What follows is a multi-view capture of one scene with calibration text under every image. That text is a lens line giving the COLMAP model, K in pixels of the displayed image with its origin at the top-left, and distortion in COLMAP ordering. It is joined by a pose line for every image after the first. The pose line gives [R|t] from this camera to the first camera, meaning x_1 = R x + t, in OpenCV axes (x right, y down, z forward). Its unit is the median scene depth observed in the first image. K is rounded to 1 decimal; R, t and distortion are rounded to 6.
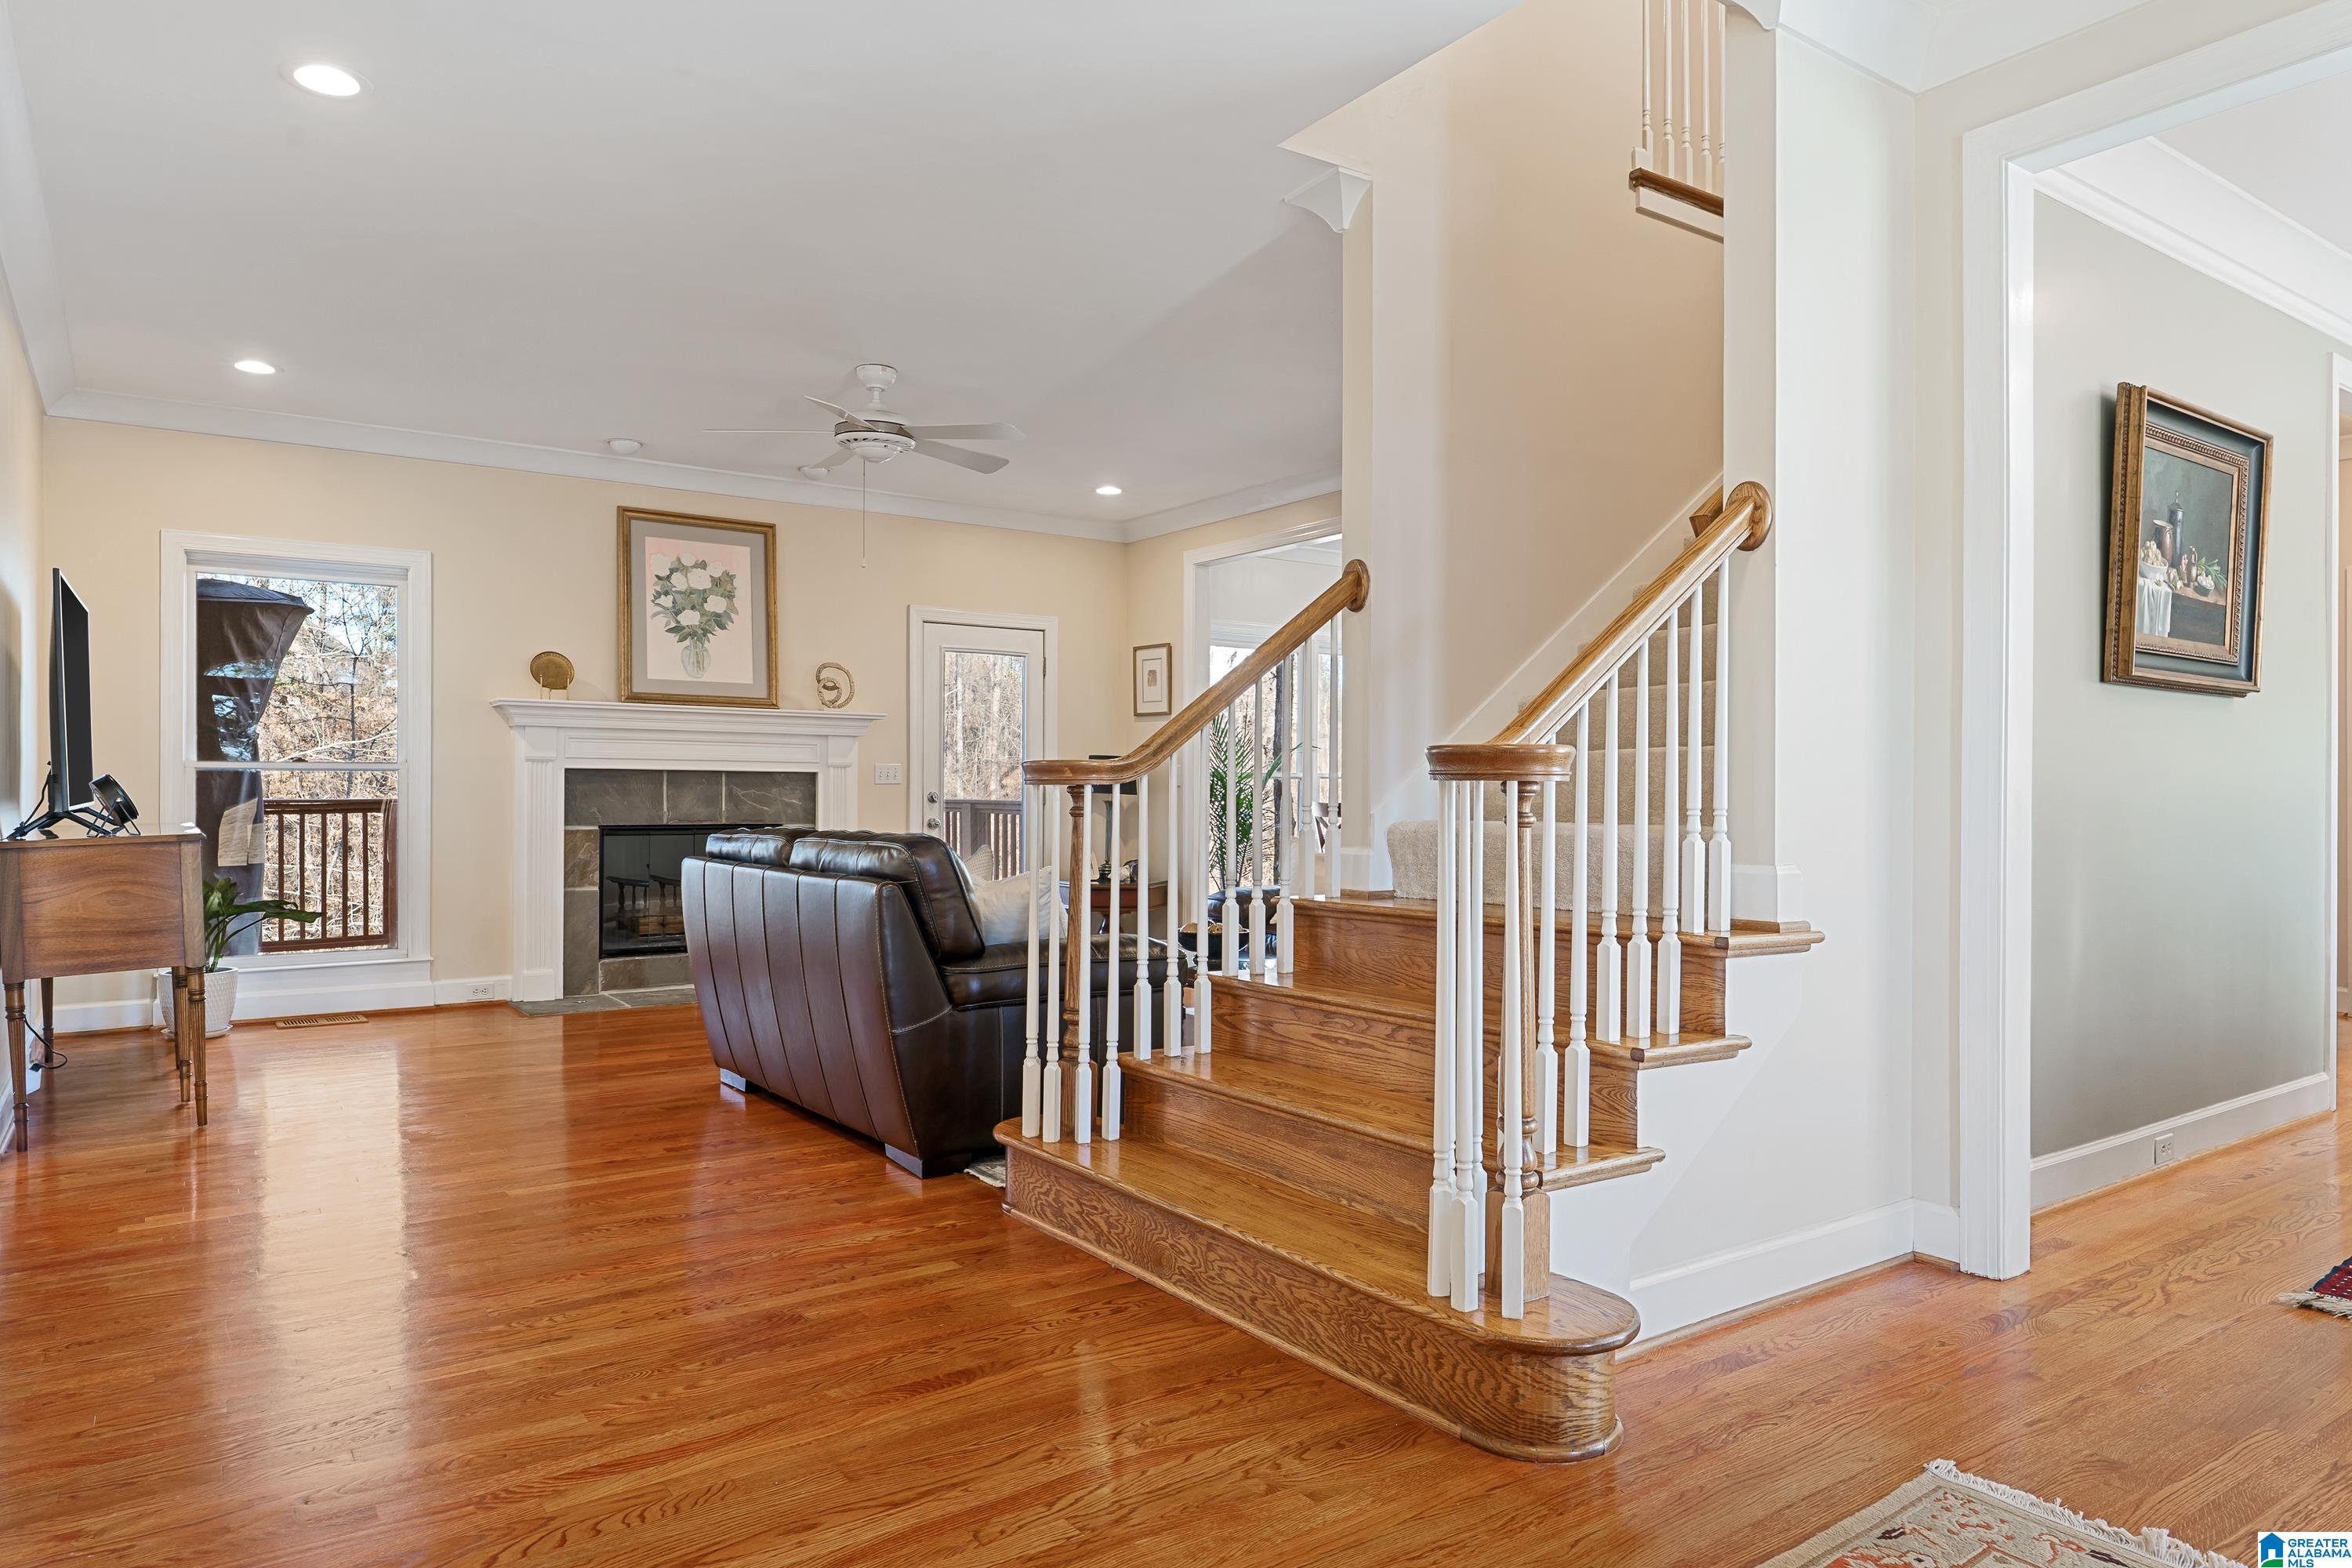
lens RADIAL K [[1506.5, 0, 1172.7], [0, 1506.5, 791.6], [0, 0, 1]] dist [0.002324, -0.001024]
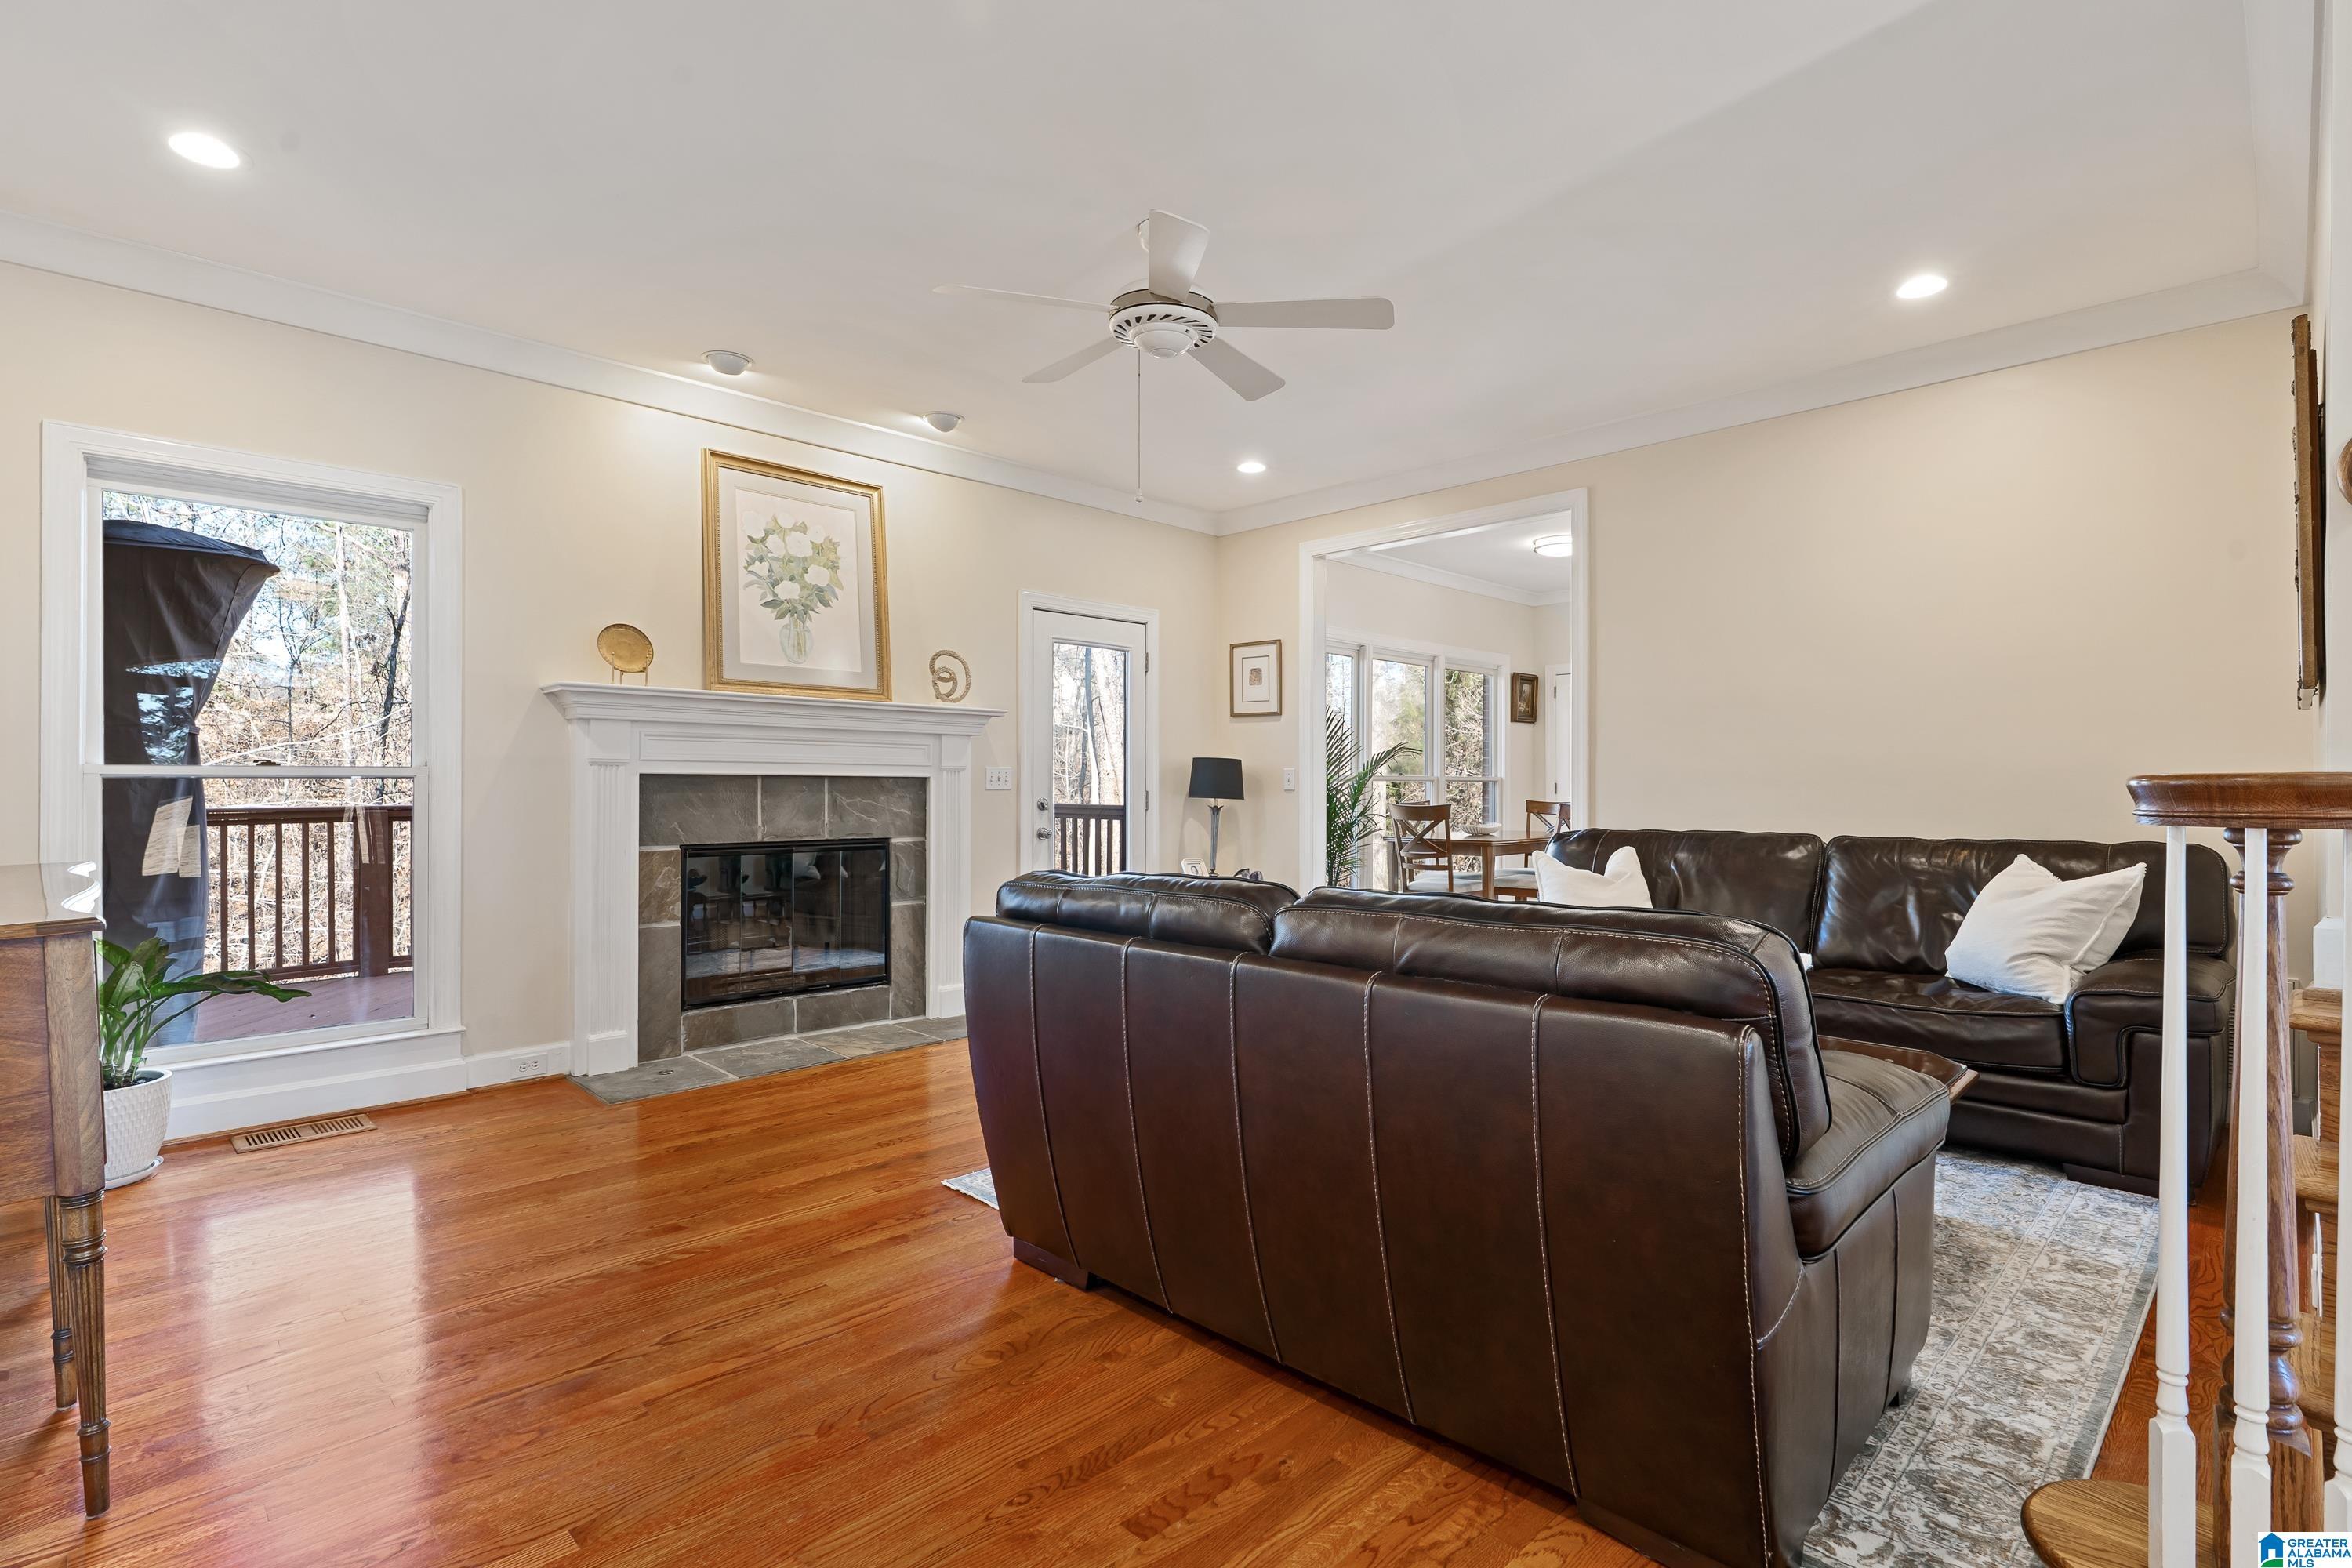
lens RADIAL K [[1146.5, 0, 1176.0], [0, 1146.5, 784.0], [0, 0, 1]] dist [0.001228, 0.000934]
pose [[0.985644, -0.002269, 0.168820, -0.221650], [0.002287, 0.999997, 0.000088, -0.009208], [-0.168819, 0.000300, 0.985647, 0.351470]]
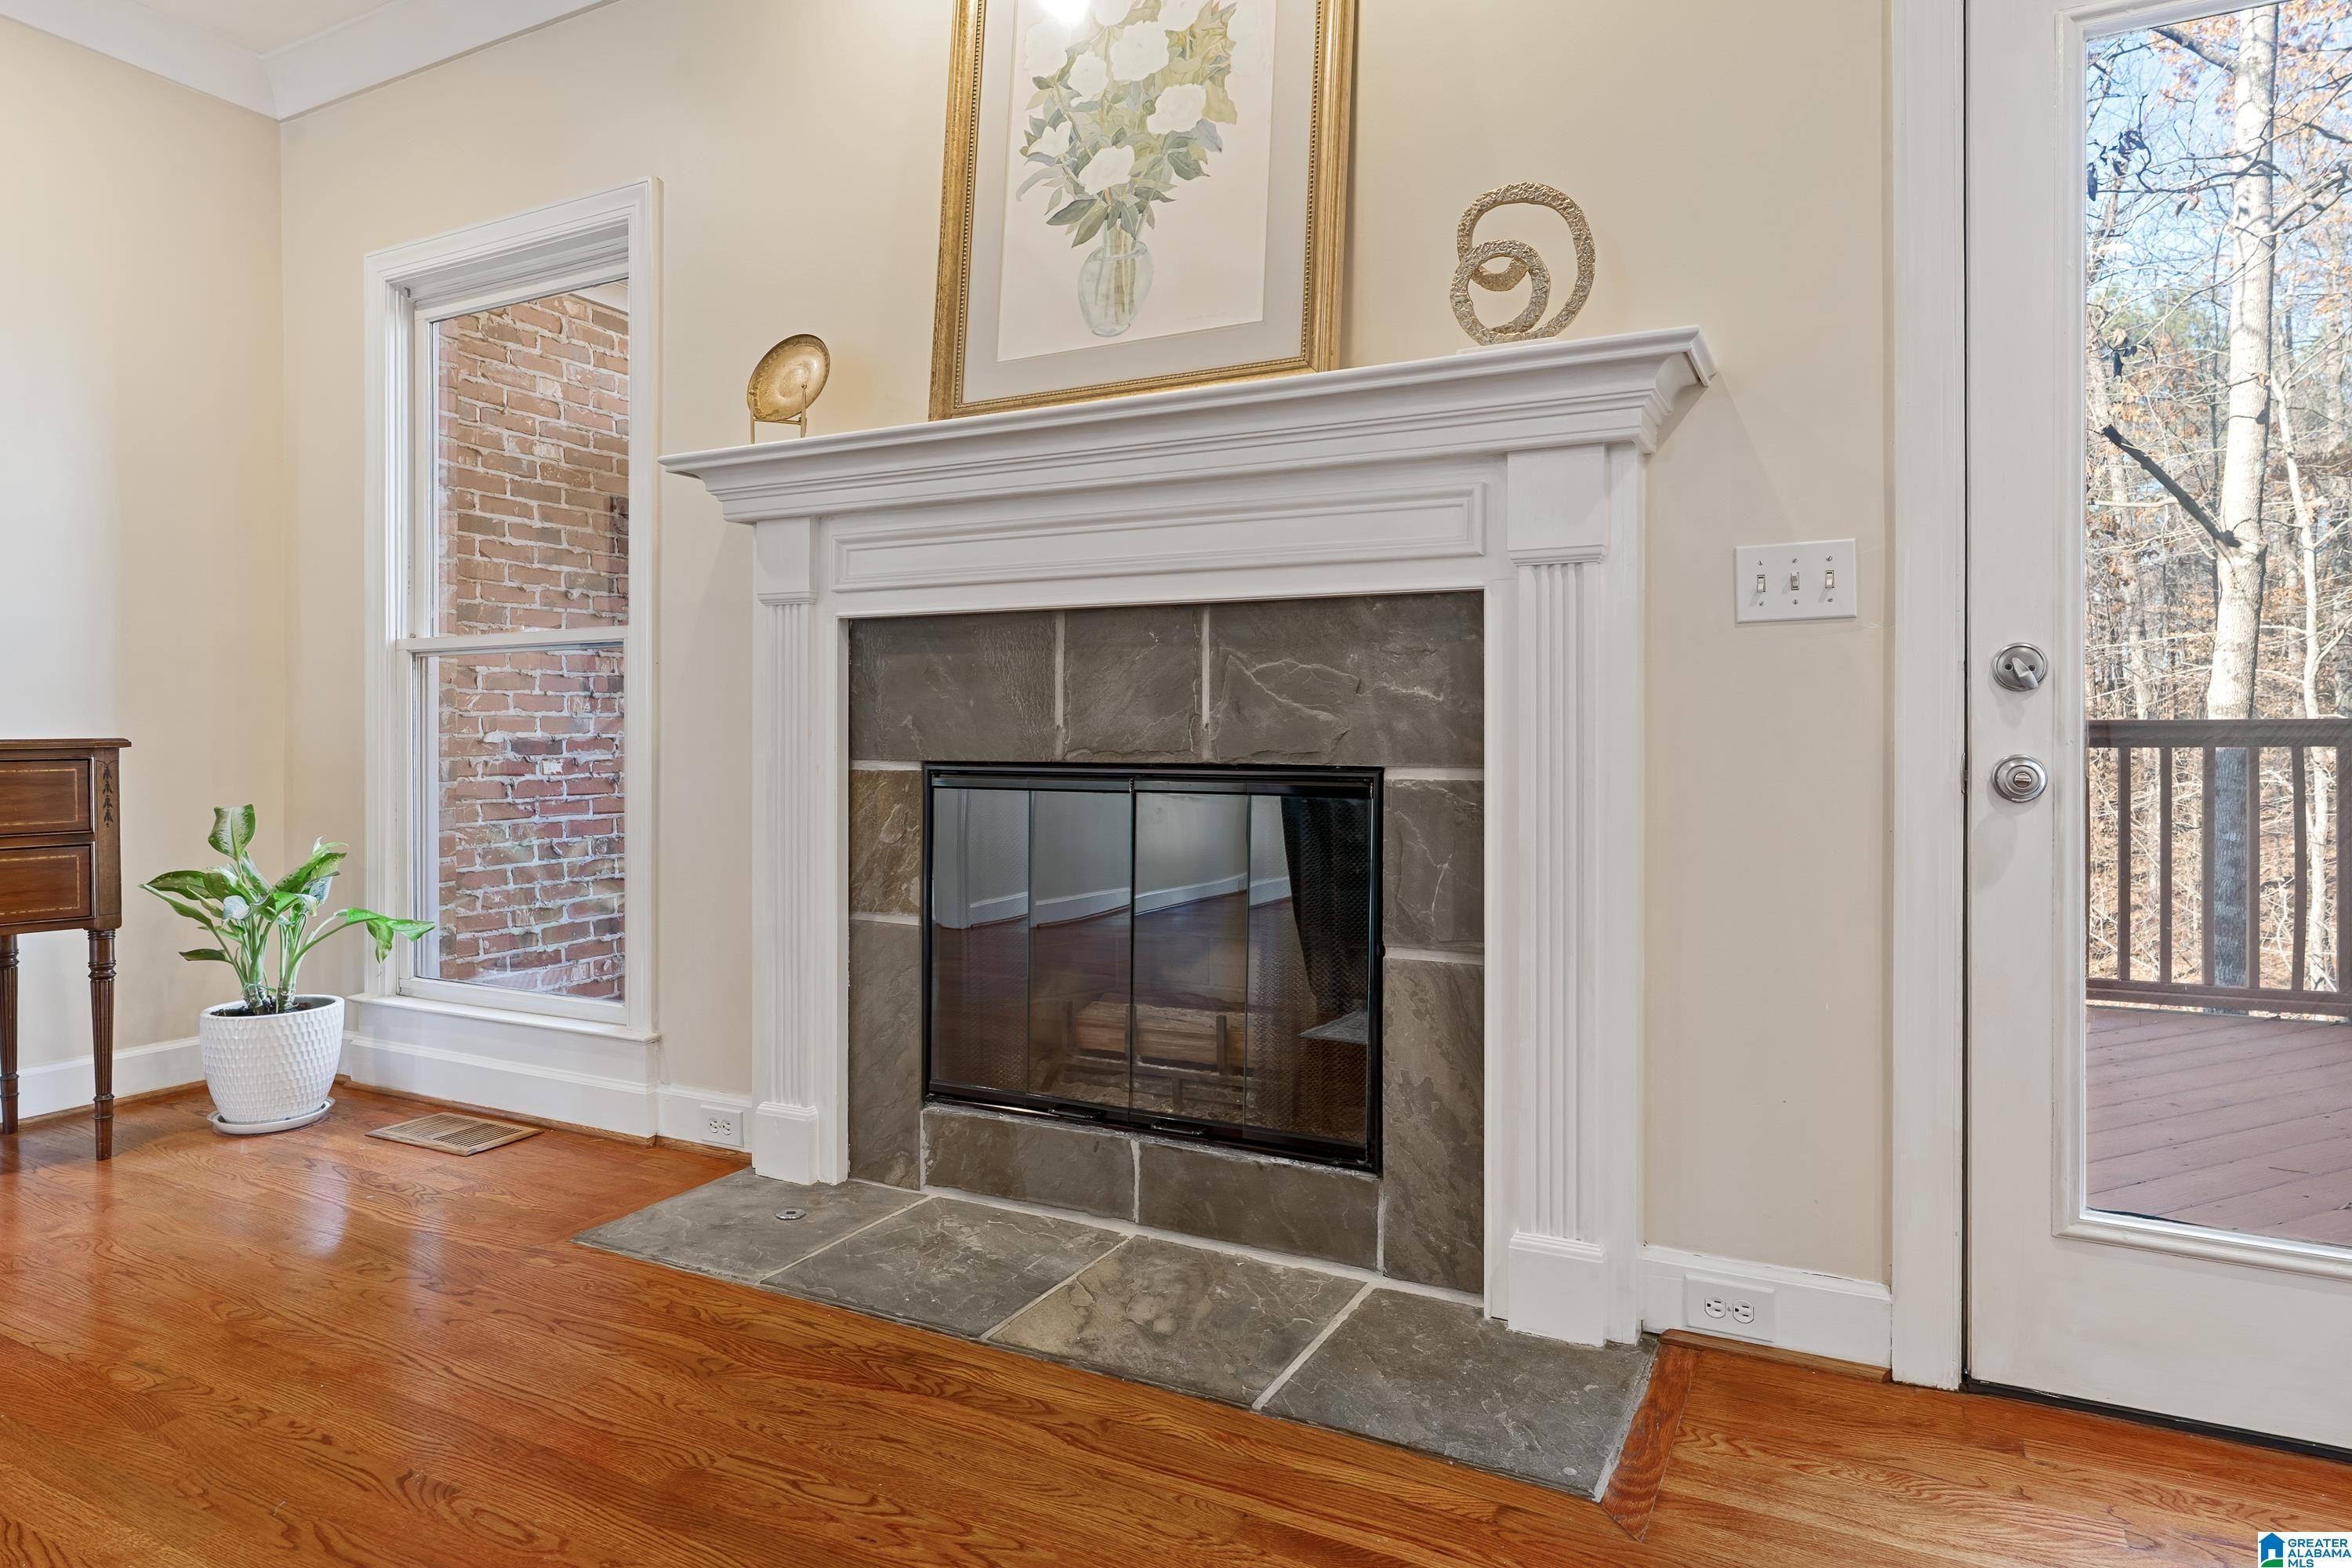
lens RADIAL K [[1379.1, 0, 1175.9], [0, 1379.1, 740.3], [0, 0, 1]] dist [-0.002931, -0.000258]
pose [[0.454689, -0.004257, -0.890640, -0.030467], [-0.000453, 0.999987, -0.005011, 0.018611], [0.890650, 0.002682, 0.454682, 0.885111]]
